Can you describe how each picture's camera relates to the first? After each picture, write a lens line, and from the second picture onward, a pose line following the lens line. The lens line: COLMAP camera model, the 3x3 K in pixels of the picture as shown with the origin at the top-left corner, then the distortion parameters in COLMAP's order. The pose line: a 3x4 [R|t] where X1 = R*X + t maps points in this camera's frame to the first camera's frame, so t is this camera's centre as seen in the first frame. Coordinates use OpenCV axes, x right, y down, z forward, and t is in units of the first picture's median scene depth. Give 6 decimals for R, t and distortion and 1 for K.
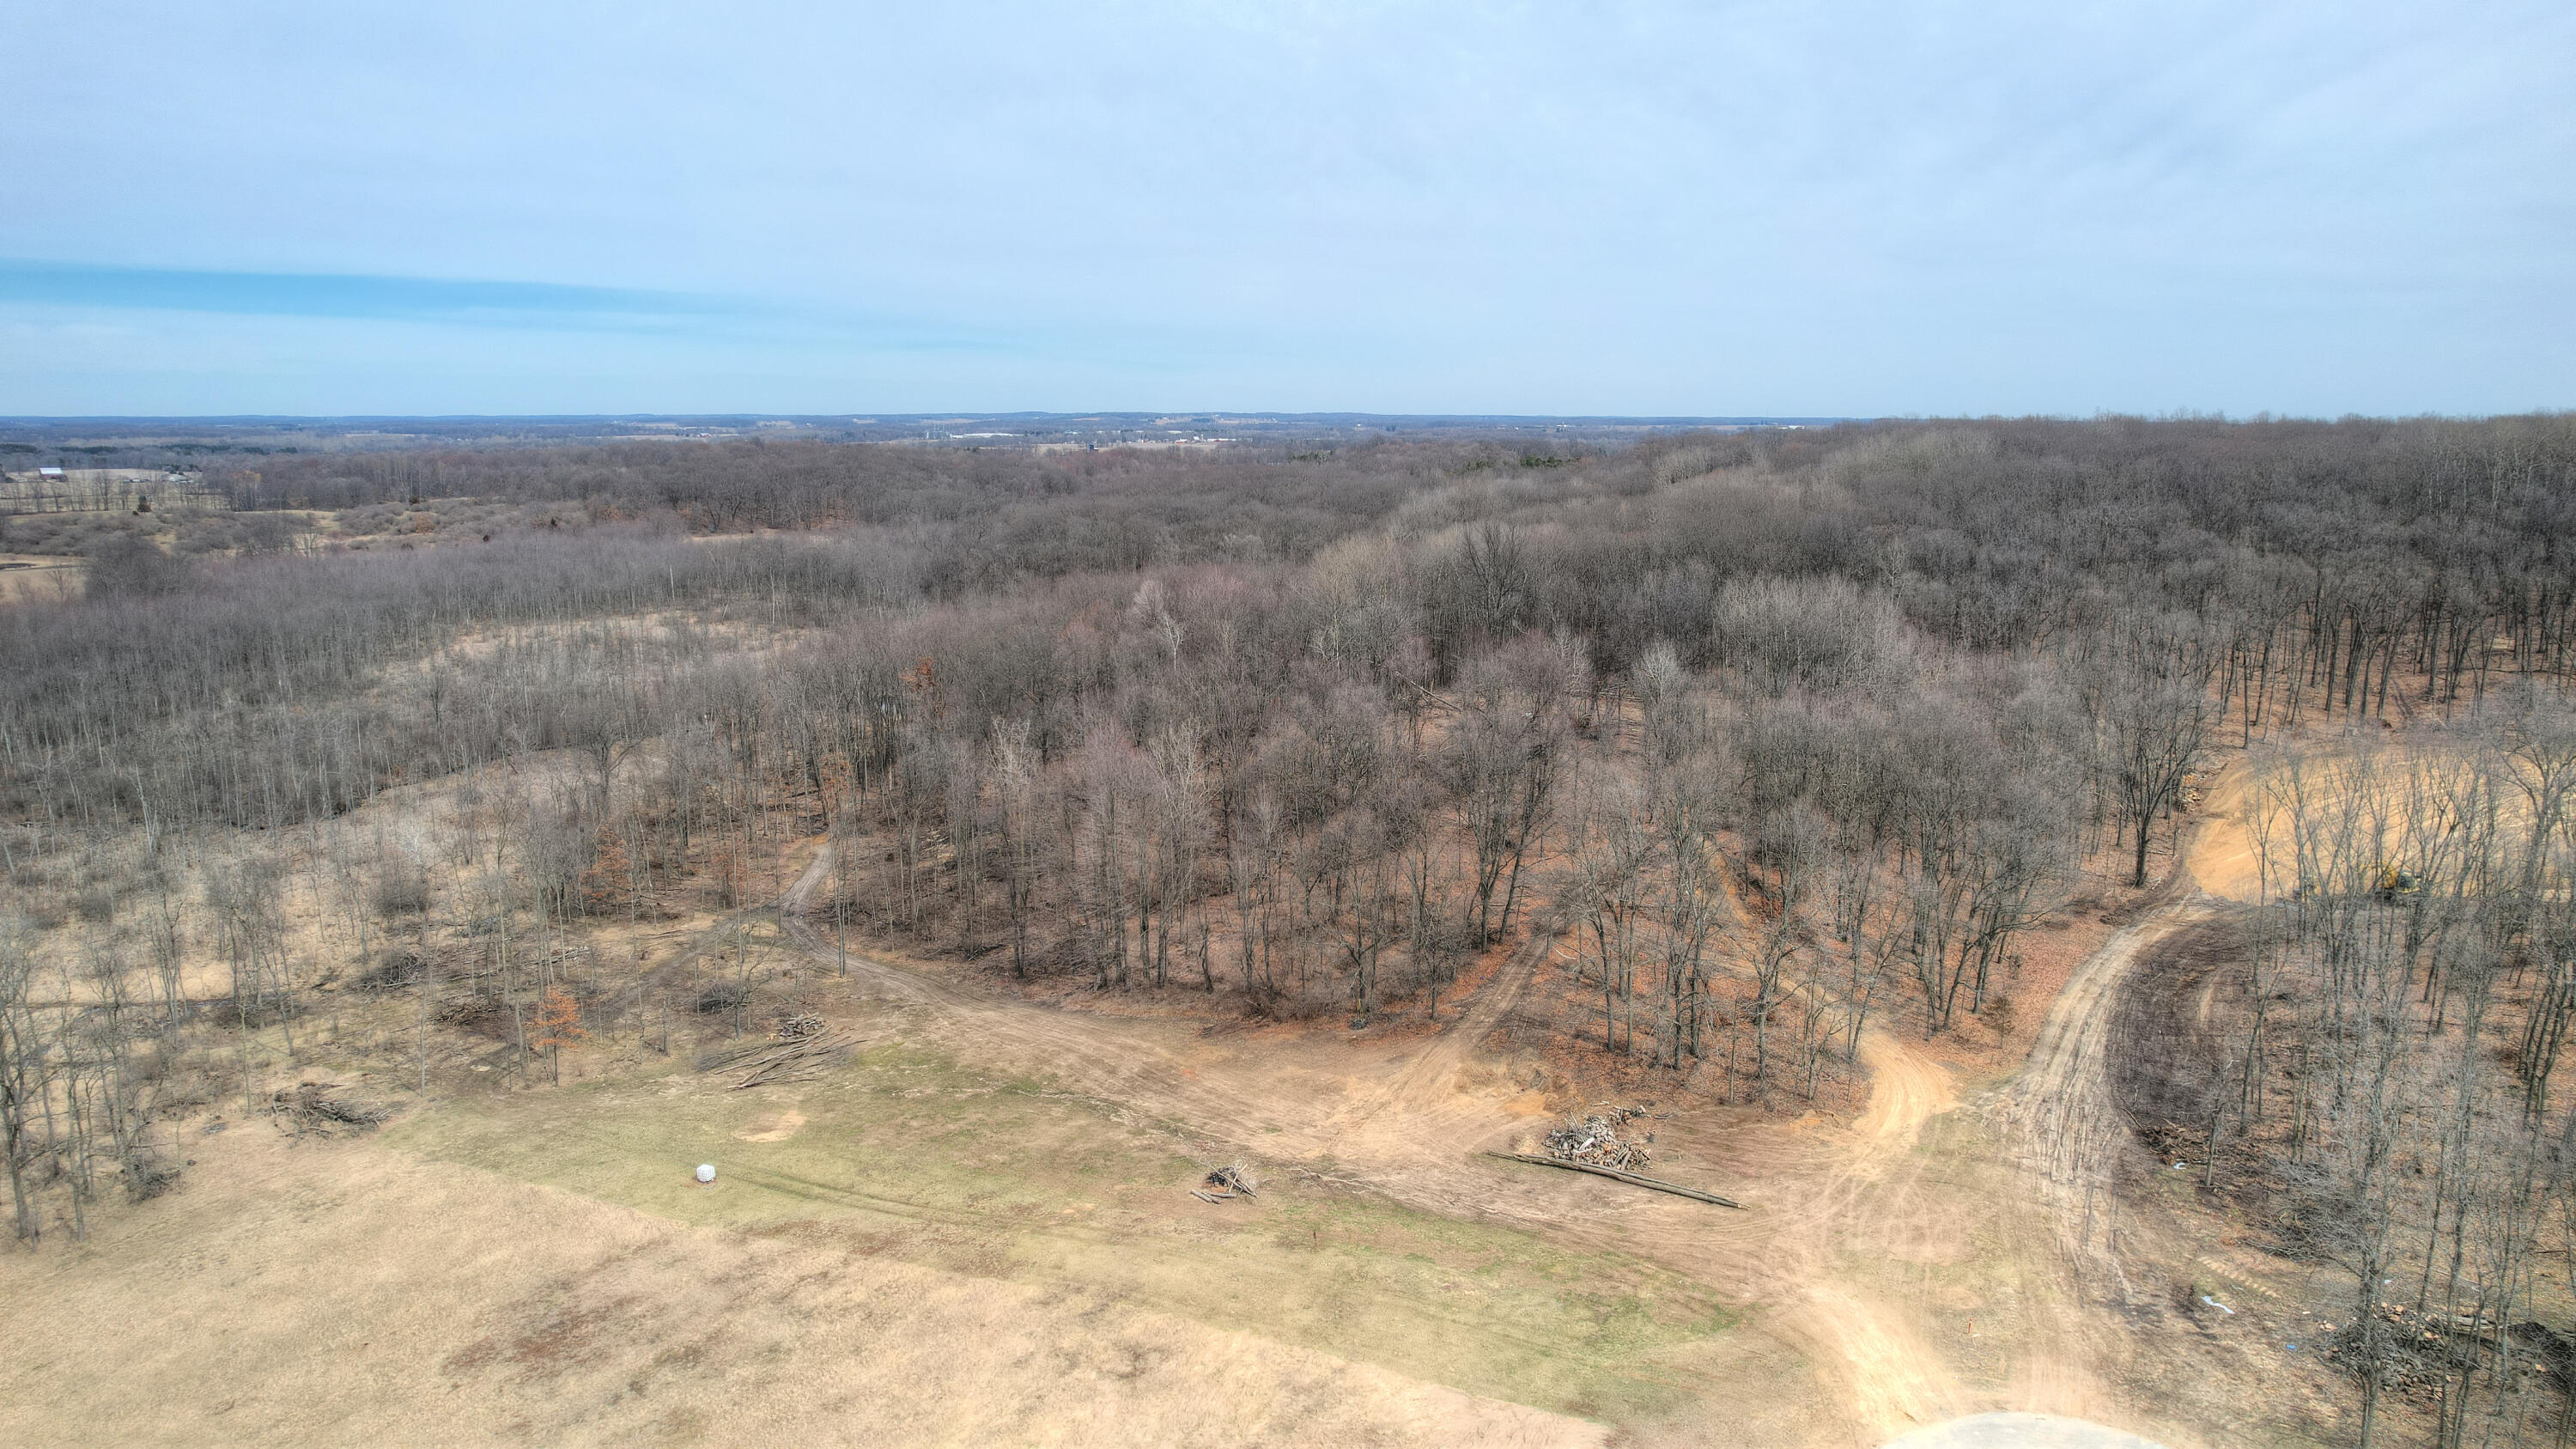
lens RADIAL K [[1663.4, 0, 1295.1], [0, 1663.4, 697.4], [0, 0, 1]] dist [-0.079059, 0.066378]
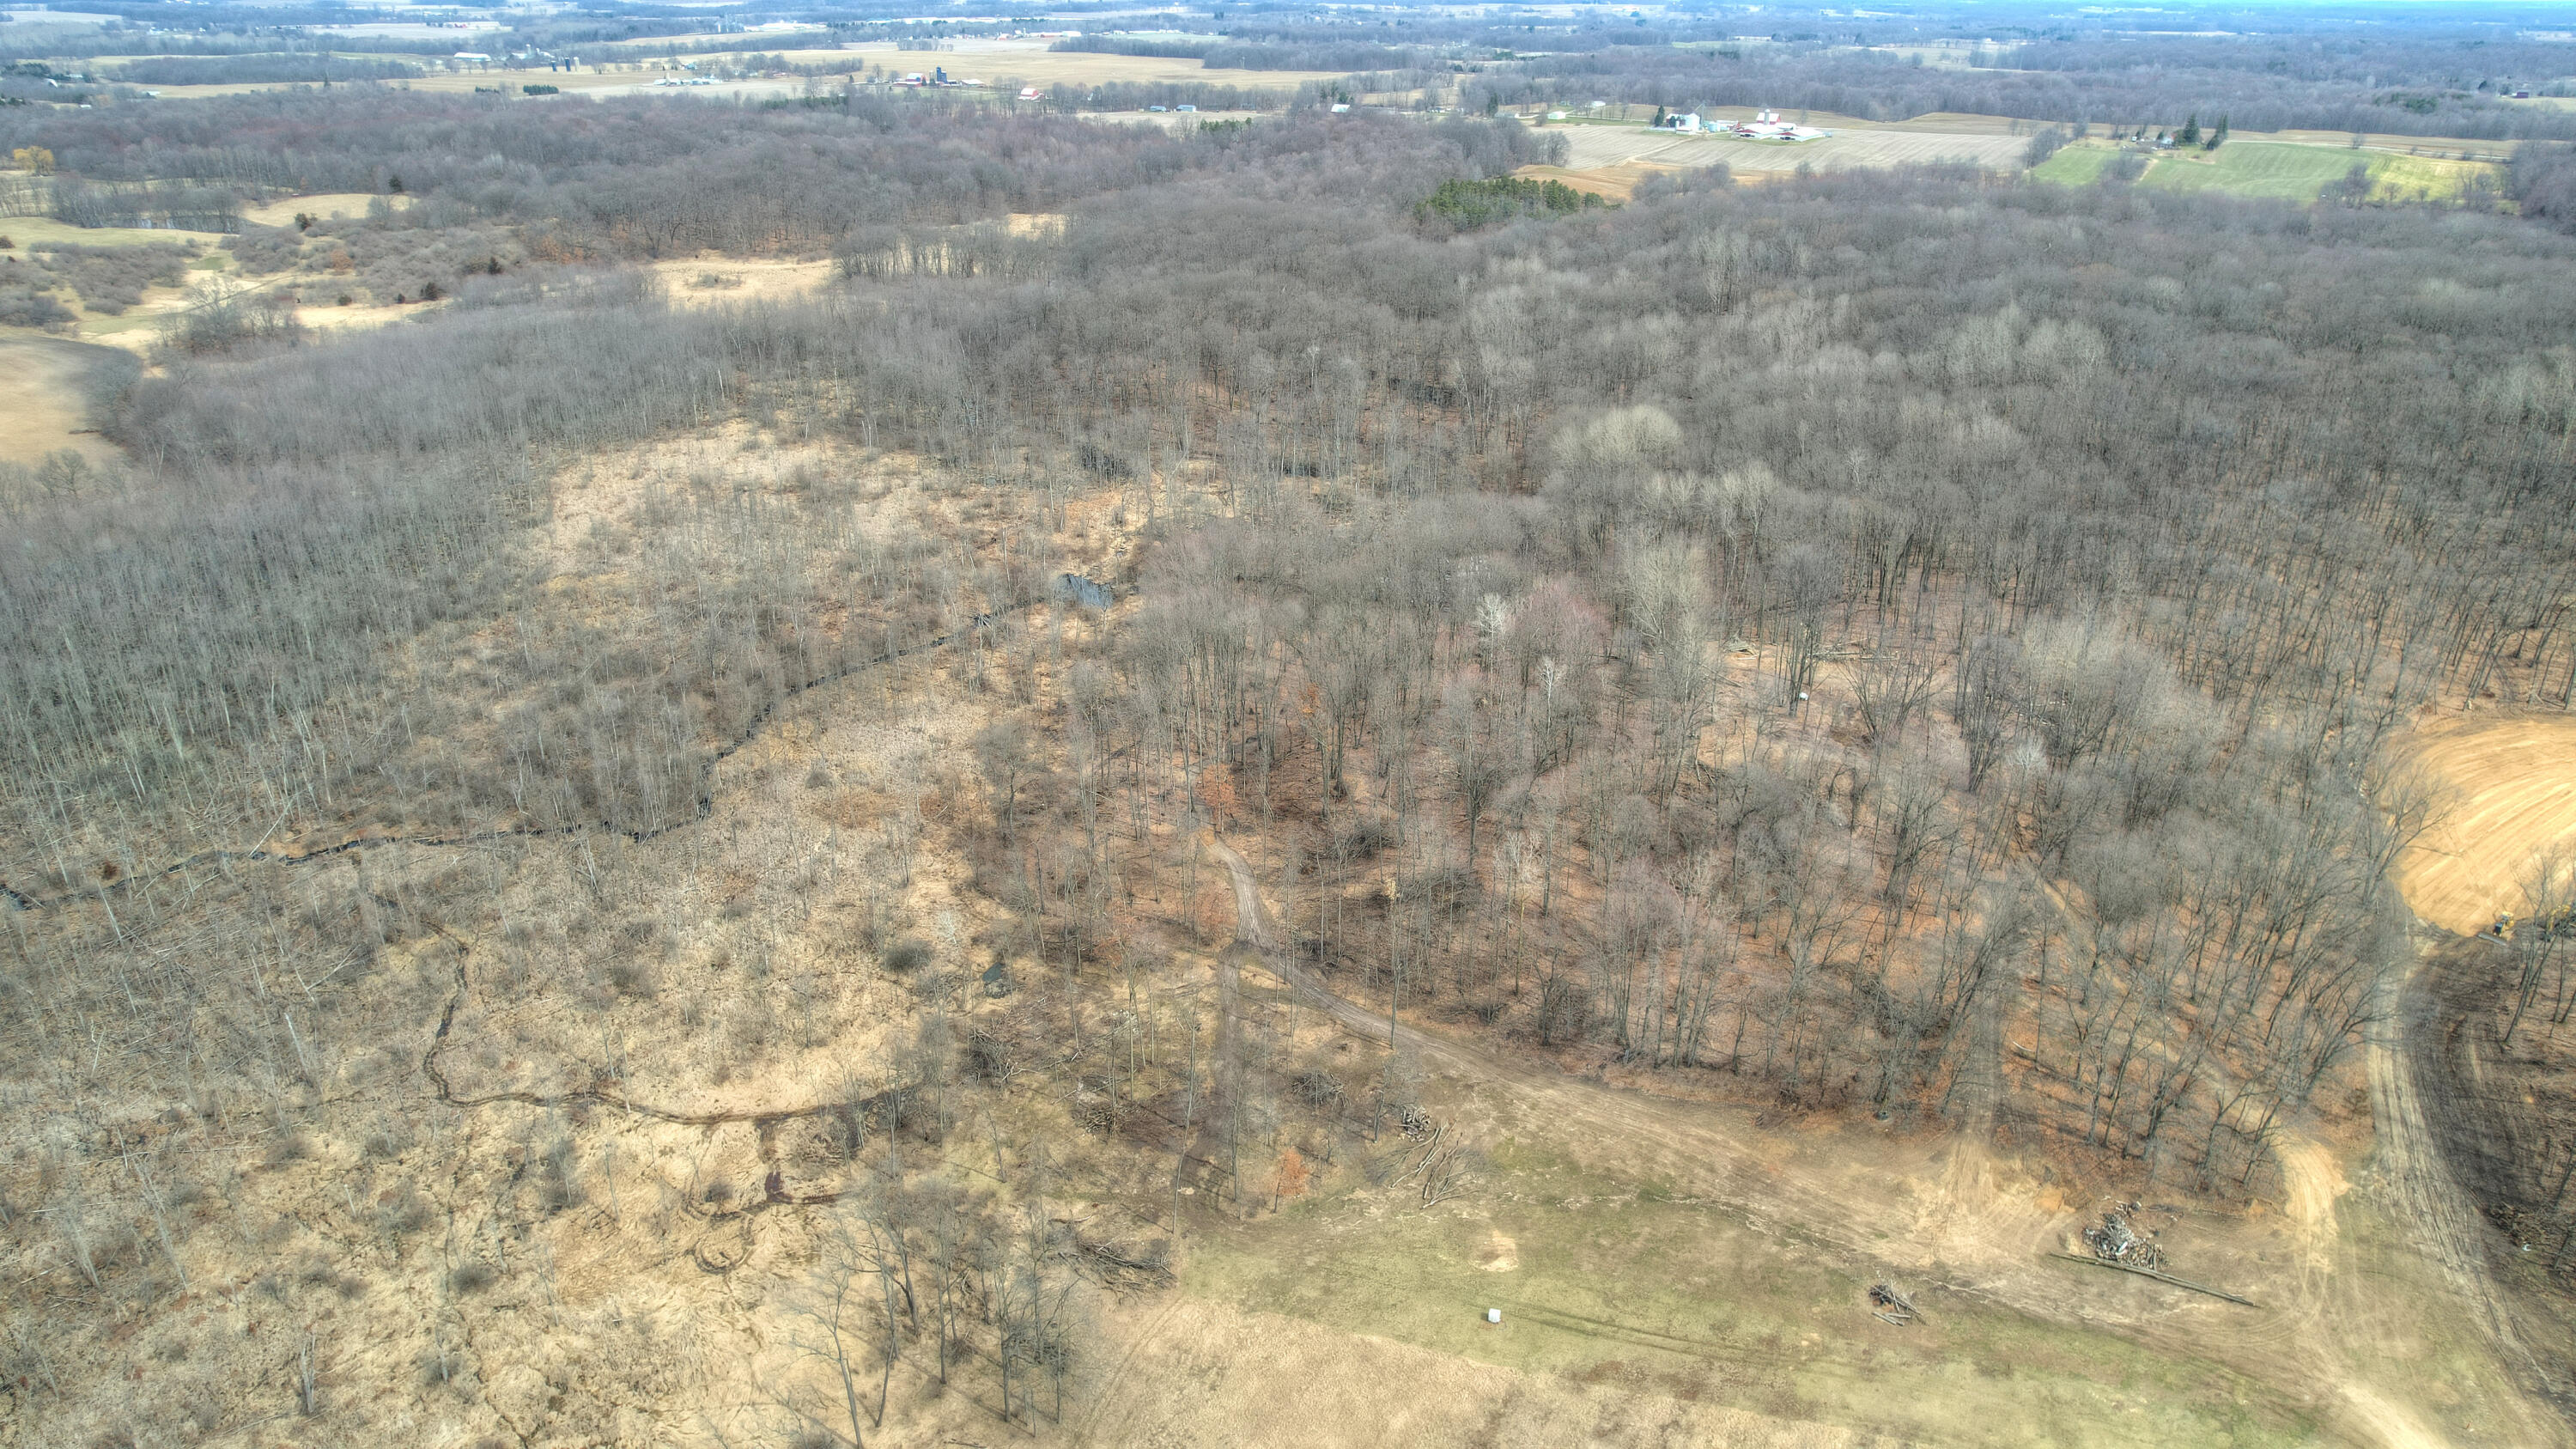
lens RADIAL K [[1663.4, 0, 1281.3], [0, 1663.4, 723.9], [0, 0, 1]] dist [-0.079059, 0.066378]
pose [[0.993199, -0.046308, 0.106825, -0.620839], [0.016454, 0.964119, 0.264959, -0.505316], [-0.115262, -0.261399, 0.958324, -0.129469]]
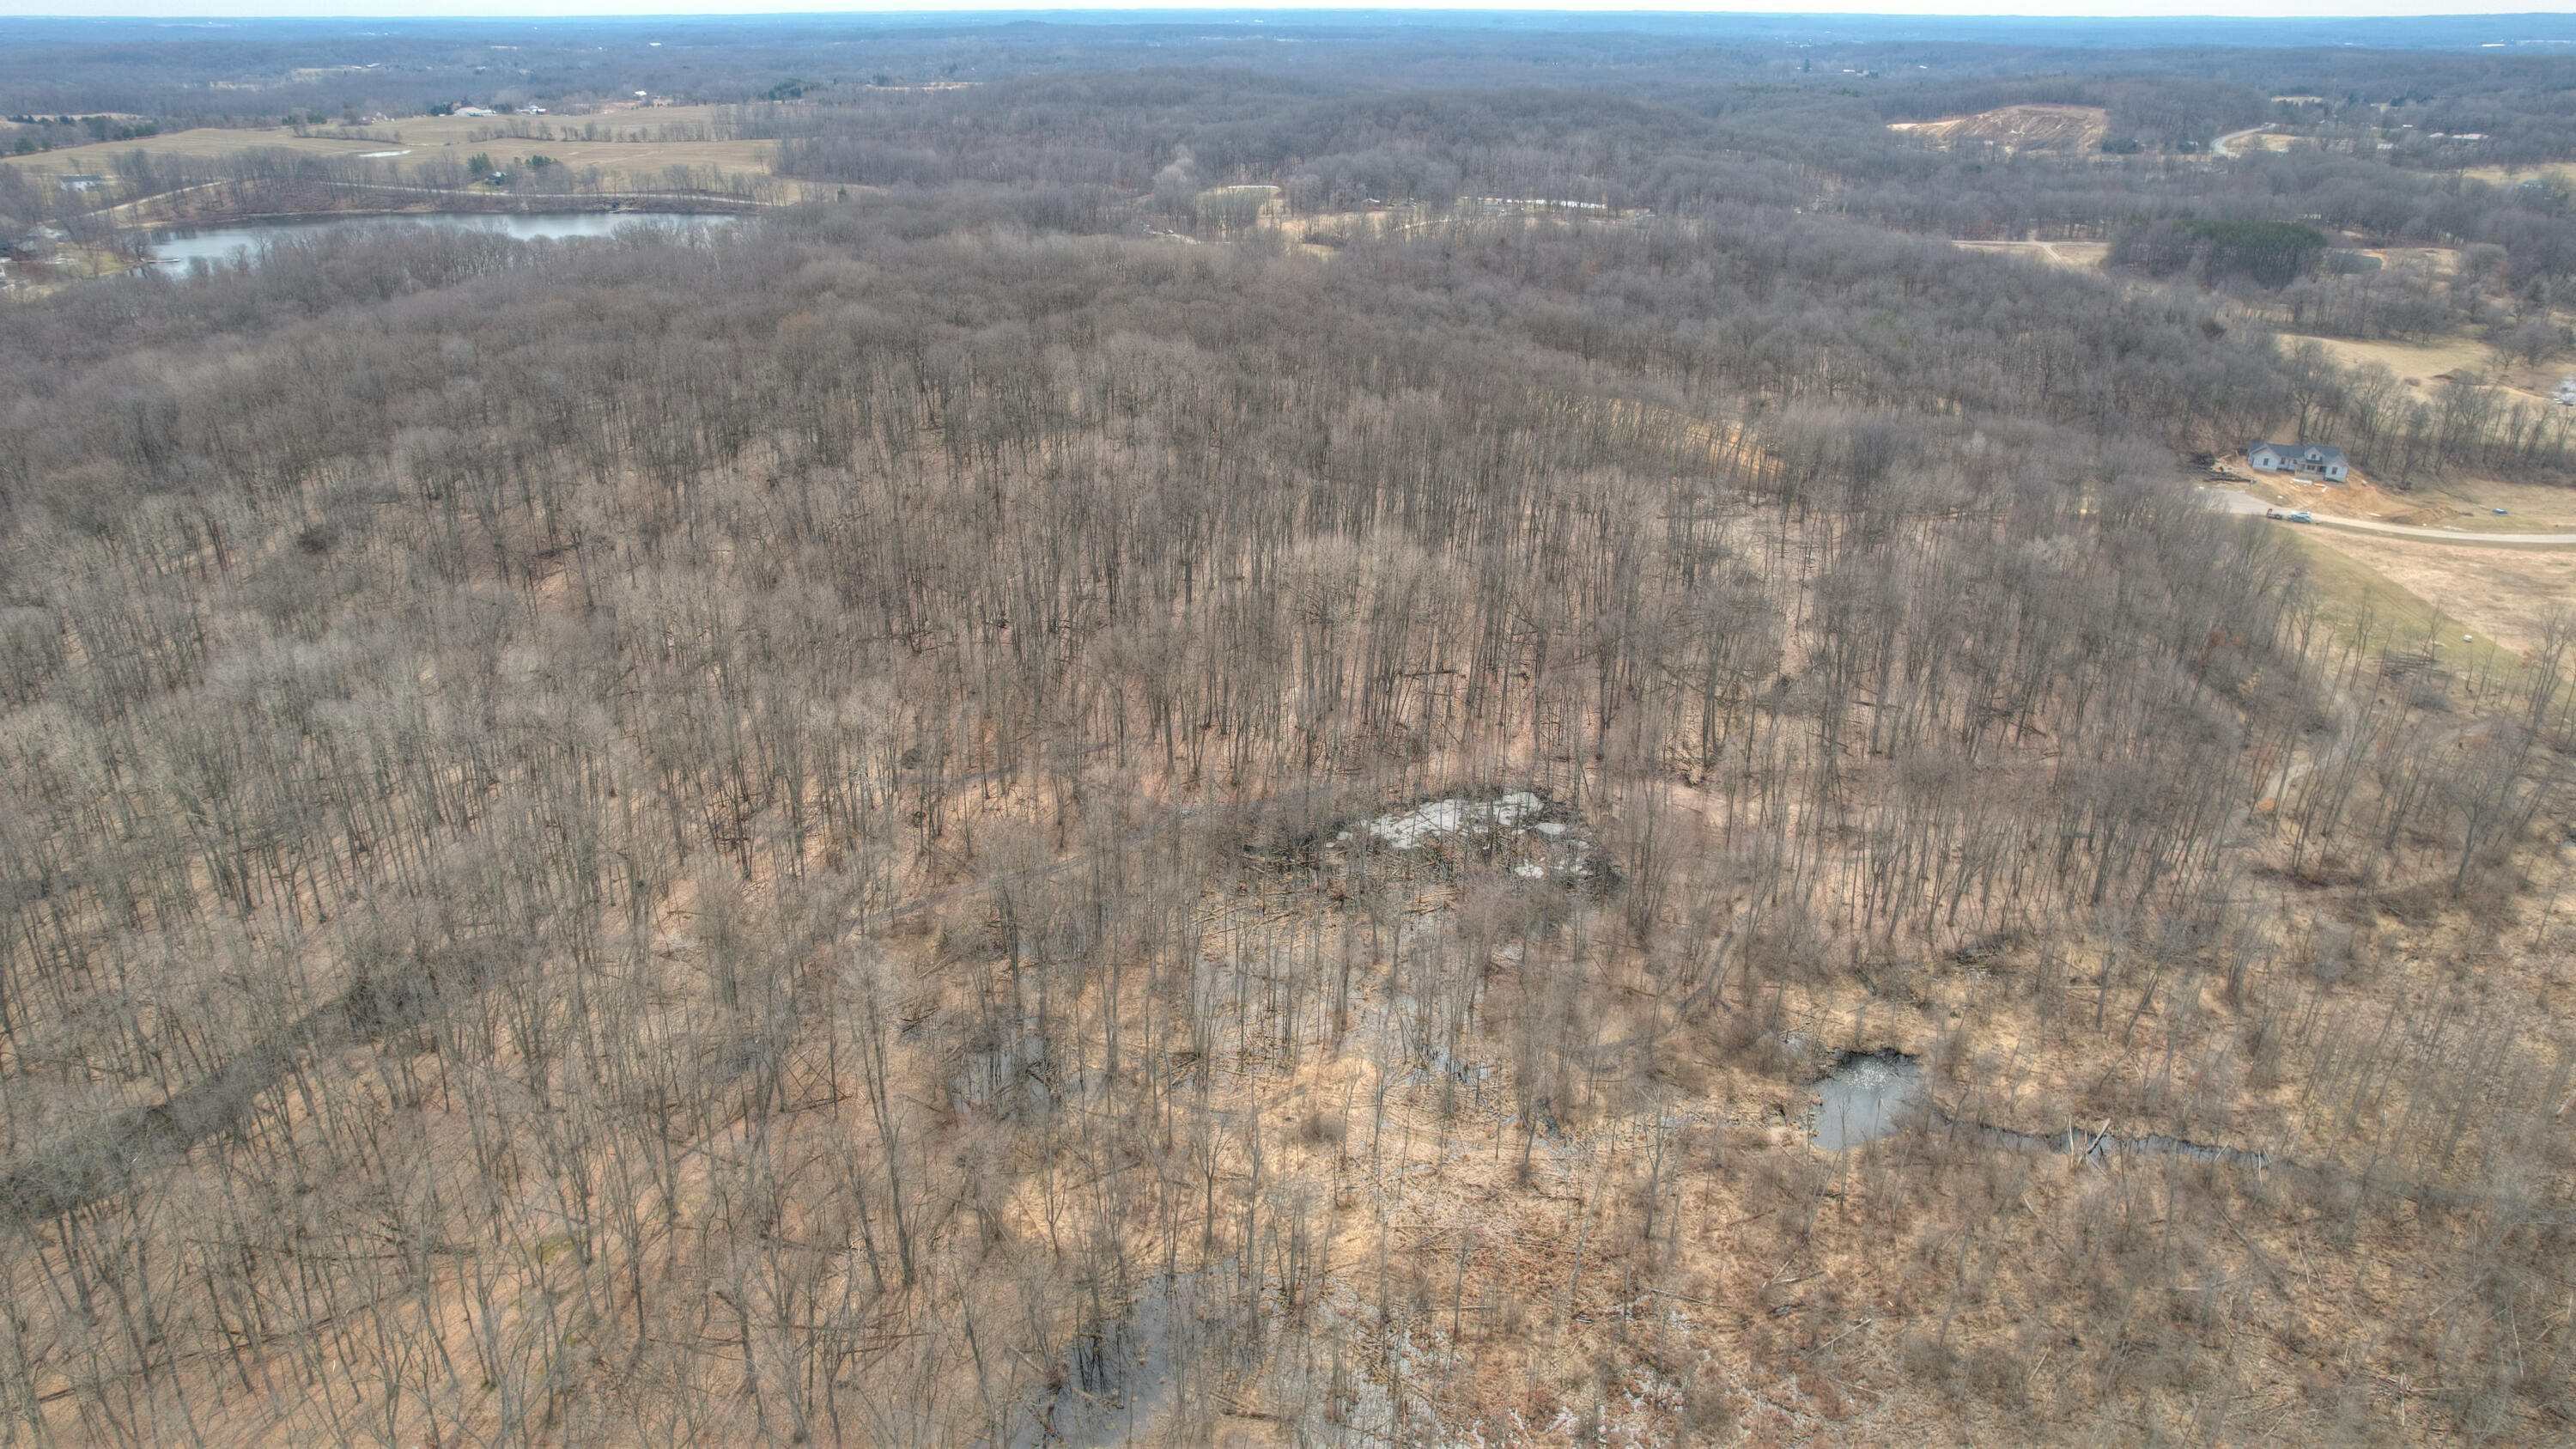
lens RADIAL K [[1663.4, 0, 1297.4], [0, 1663.4, 734.0], [0, 0, 1]] dist [-0.079059, 0.066378]
pose [[-0.519059, -0.322768, 0.791453, -1.477572], [0.126763, 0.886651, 0.444727, -1.033942], [-0.845286, 0.331166, -0.419309, 3.628622]]
